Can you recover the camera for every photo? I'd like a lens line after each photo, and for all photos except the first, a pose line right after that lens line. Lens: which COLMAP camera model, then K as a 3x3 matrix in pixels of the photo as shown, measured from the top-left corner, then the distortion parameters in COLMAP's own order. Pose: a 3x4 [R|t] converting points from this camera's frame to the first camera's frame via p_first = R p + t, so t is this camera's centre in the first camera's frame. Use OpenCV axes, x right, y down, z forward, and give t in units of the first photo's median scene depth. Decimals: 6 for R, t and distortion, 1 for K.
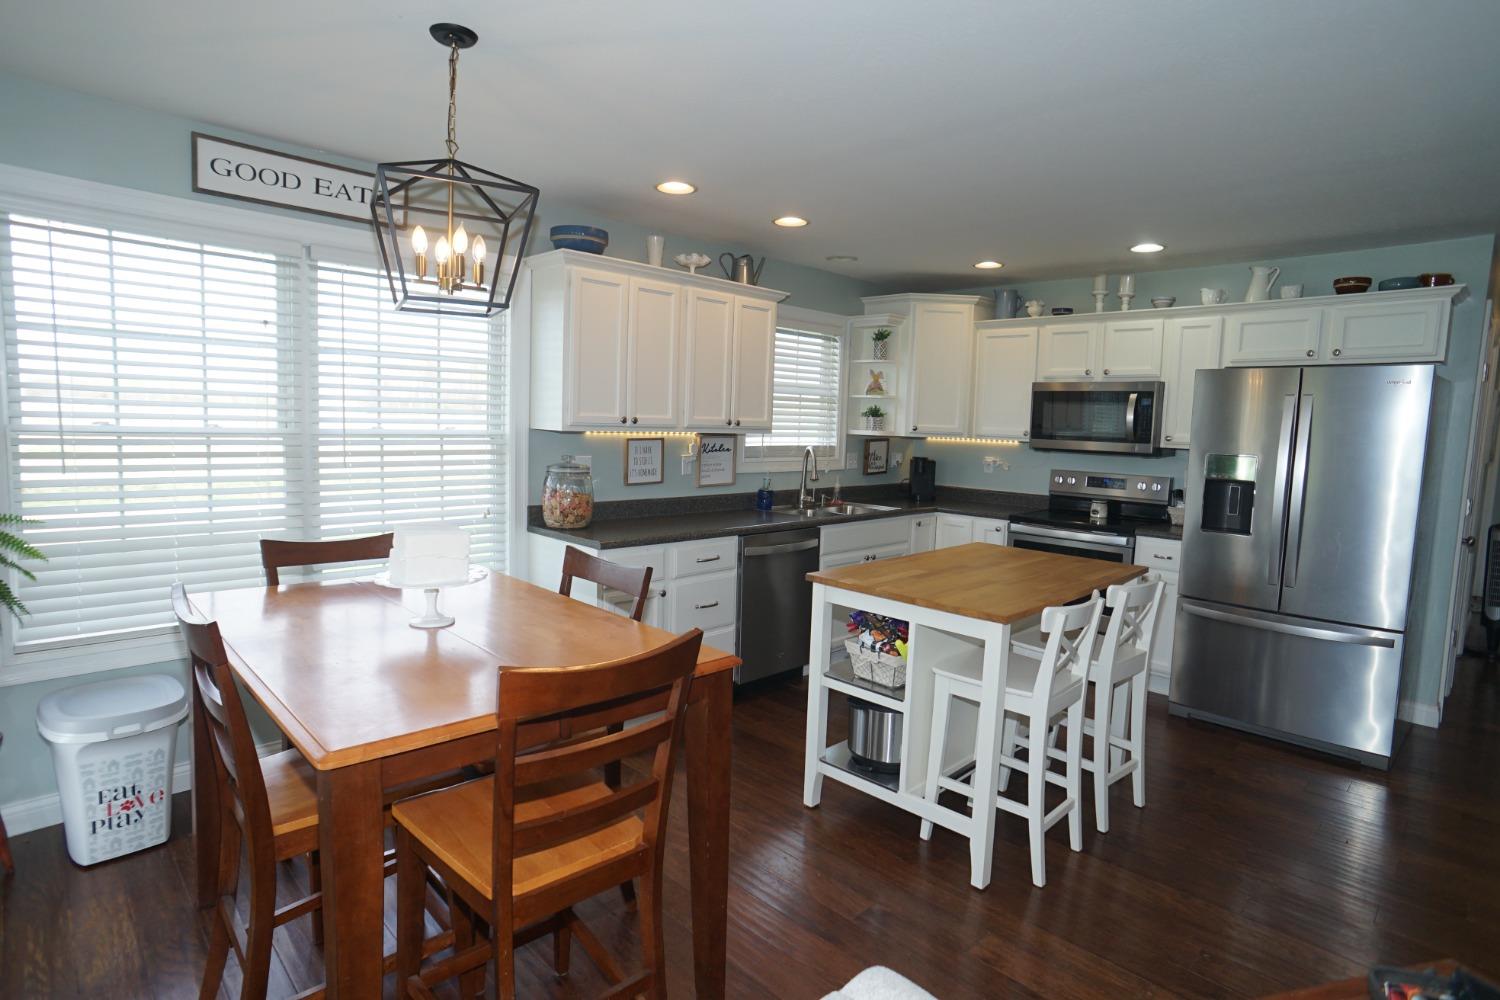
lens RADIAL K [[785.8, 0, 746.9], [0, 785.8, 495.5], [0, 0, 1]] dist [-0.076744, 0.045951]
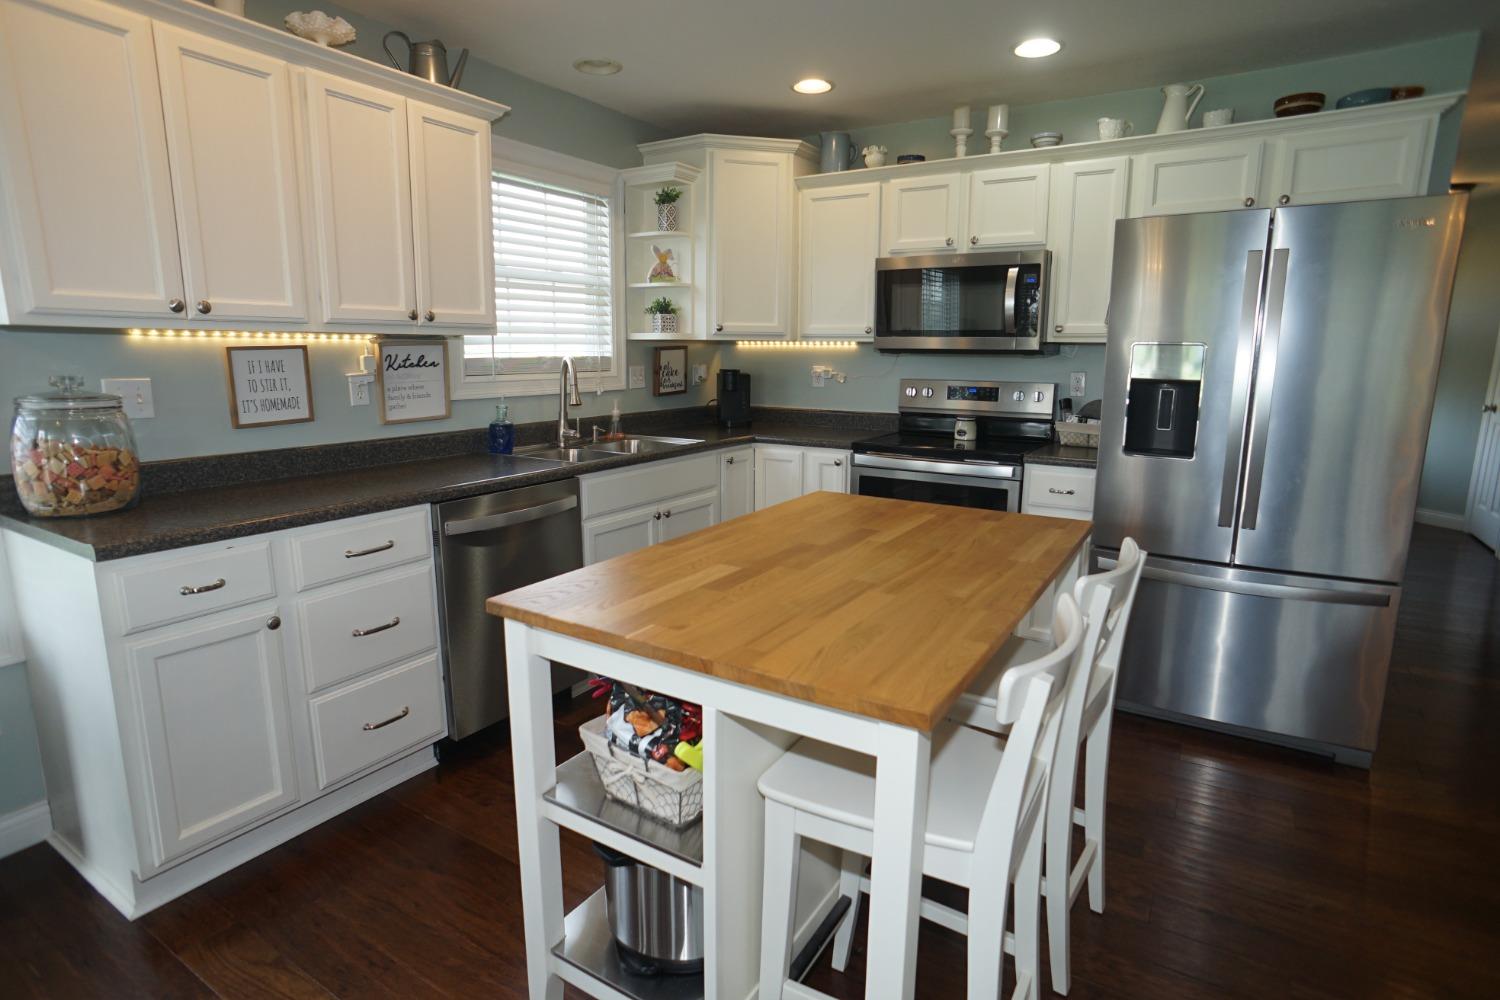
lens RADIAL K [[785.8, 0, 746.9], [0, 785.8, 495.5], [0, 0, 1]] dist [-0.076744, 0.045951]
pose [[0.973272, -0.065620, 0.220081, 0.079649], [0.045581, 0.994440, 0.094927, 0.000291], [-0.225086, -0.082358, 0.970852, 0.319008]]
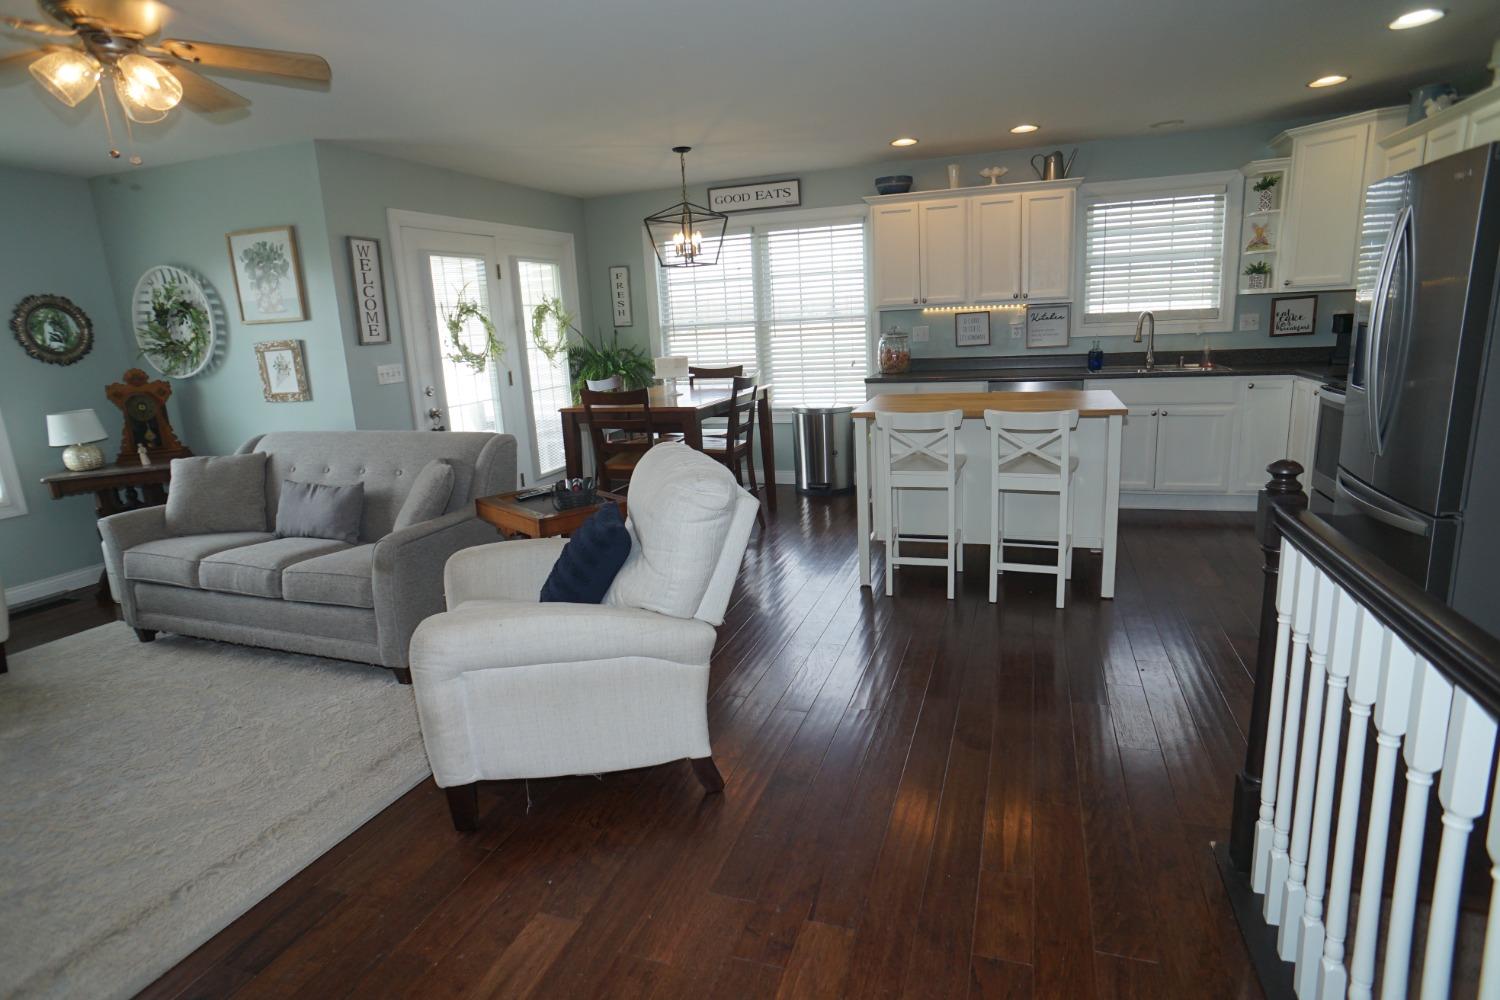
lens RADIAL K [[796.1, 0, 740.9], [0, 796.1, 502.6], [0, 0, 1]] dist [-0.086749, 0.066360]
pose [[0.432194, 0.152074, -0.888866, 0.890537], [-0.018868, 0.986987, 0.159687, 0.040425], [0.901583, -0.052245, 0.429439, 0.019231]]
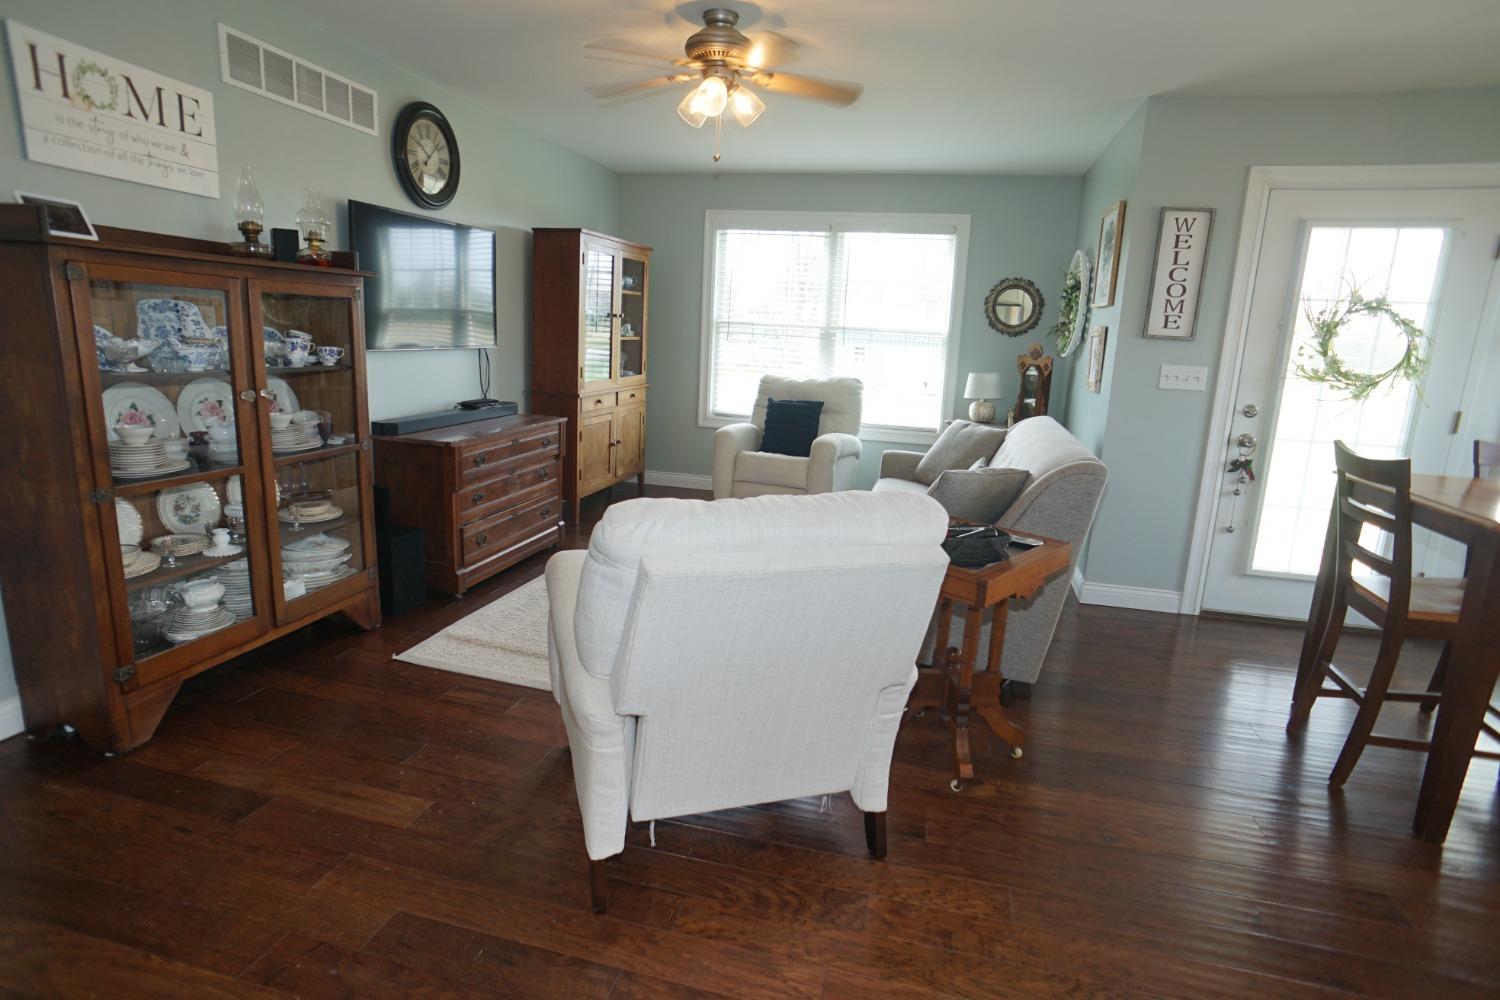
lens RADIAL K [[785.8, 0, 746.9], [0, 785.8, 495.5], [0, 0, 1]] dist [-0.076744, 0.045951]
pose [[-0.852130, 0.045541, -0.521345, 0.574783], [-0.114070, 0.956090, 0.269963, -0.001086], [0.510747, 0.289514, -0.809518, 0.507711]]
